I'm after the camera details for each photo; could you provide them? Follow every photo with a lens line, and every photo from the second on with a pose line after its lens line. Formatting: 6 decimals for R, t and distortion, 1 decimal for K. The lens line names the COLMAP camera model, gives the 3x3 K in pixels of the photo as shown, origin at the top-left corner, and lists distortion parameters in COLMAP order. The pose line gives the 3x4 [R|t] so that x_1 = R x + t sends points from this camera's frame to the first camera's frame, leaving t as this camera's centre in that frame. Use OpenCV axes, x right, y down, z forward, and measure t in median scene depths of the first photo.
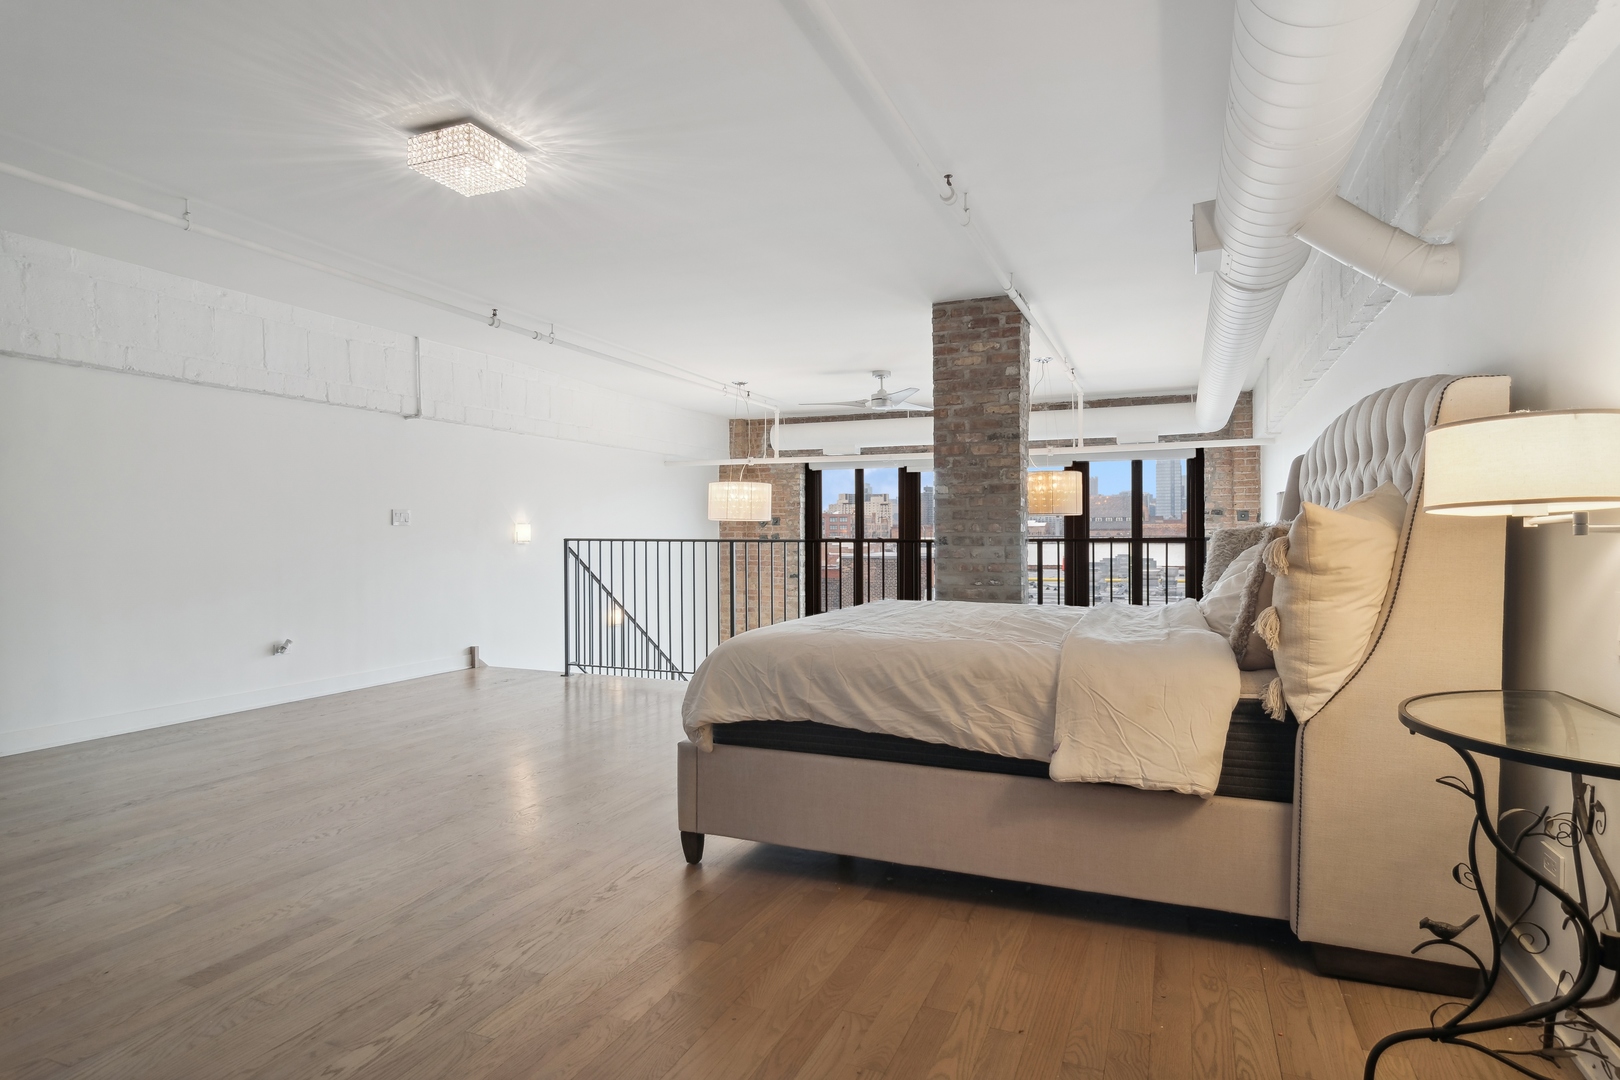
lens RADIAL K [[901.4, 0, 810.6], [0, 901.4, 535.7], [0, 0, 1]] dist [-0.000305, -0.000311]
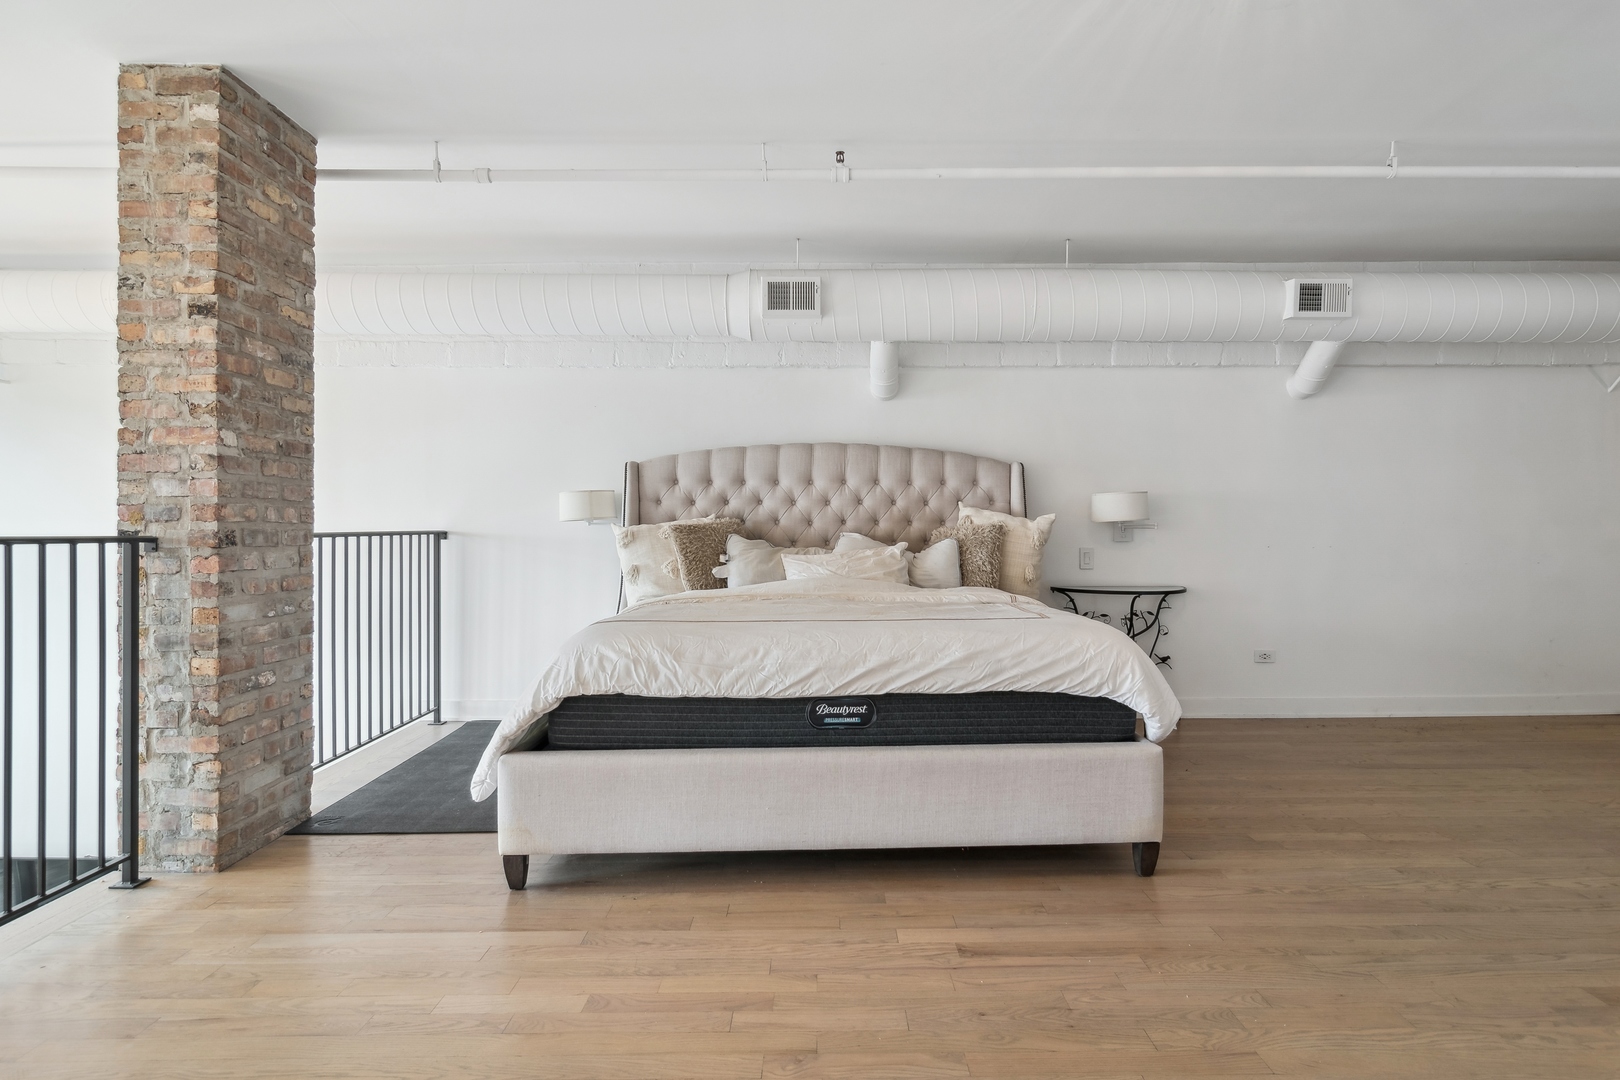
lens RADIAL K [[901.4, 0, 810.6], [0, 901.4, 535.7], [0, 0, 1]] dist [-0.000305, -0.000311]
pose [[-0.393356, -0.000756, 0.919386, -0.461351], [0.001097, 0.999999, 0.001291, 0.003902], [-0.919386, 0.001517, -0.393355, 0.910558]]
